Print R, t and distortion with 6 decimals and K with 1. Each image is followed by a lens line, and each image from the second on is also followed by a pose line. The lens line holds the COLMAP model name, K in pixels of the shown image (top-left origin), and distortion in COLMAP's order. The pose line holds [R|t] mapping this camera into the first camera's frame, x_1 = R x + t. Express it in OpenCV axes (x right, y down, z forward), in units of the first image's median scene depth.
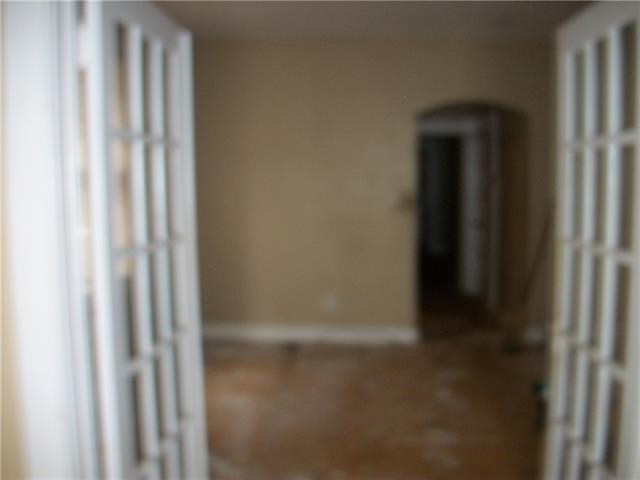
lens RADIAL K [[606.4, 0, 320.0], [0, 606.4, 240.0], [0, 0, 1]] dist [-0.126923, 0.016000]
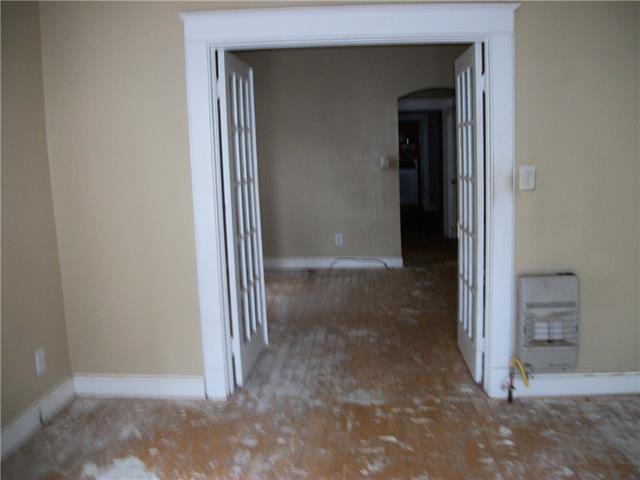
lens RADIAL K [[606.4, 0, 320.0], [0, 606.4, 240.0], [0, 0, 1]] dist [-0.126923, 0.016000]
pose [[0.999349, -0.031442, -0.017701, -0.000280], [0.032263, 0.998320, 0.048134, 0.038276], [0.016158, -0.048674, 0.998684, -0.351012]]
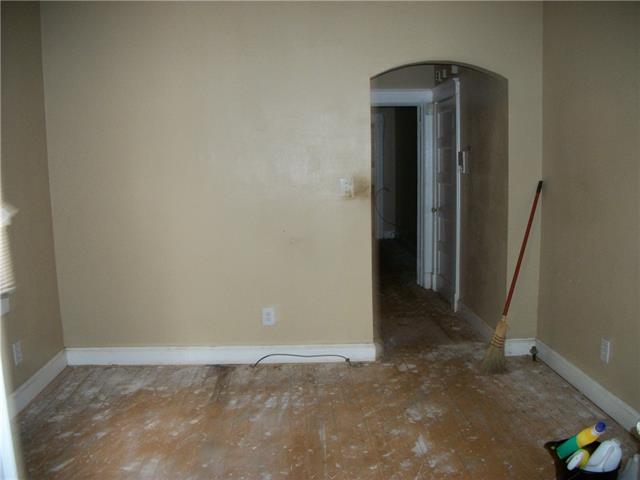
lens RADIAL K [[606.4, 0, 320.0], [0, 606.4, 240.0], [0, 0, 1]] dist [-0.126923, 0.016000]
pose [[0.994420, -0.024095, 0.102704, 0.004638], [0.020497, 0.999144, 0.035944, -0.023216], [-0.103482, -0.033638, 0.994062, 0.205480]]
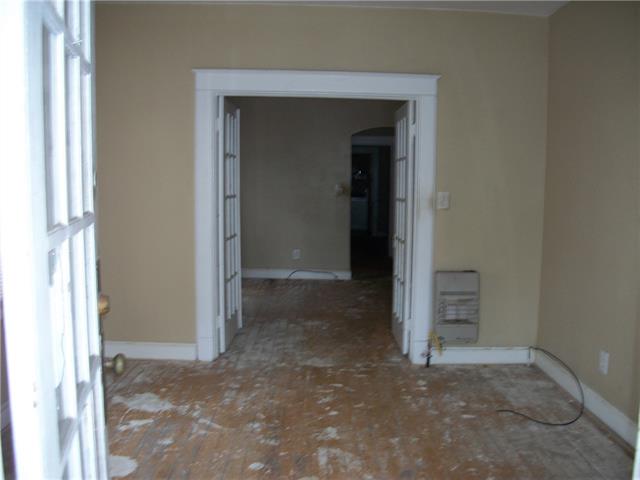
lens RADIAL K [[606.4, 0, 320.0], [0, 606.4, 240.0], [0, 0, 1]] dist [-0.126923, 0.016000]
pose [[0.997871, 0.005013, 0.065033, -0.023545], [-0.005150, 0.999985, 0.001940, 0.064839], [-0.065022, -0.002270, 0.997881, -0.560062]]
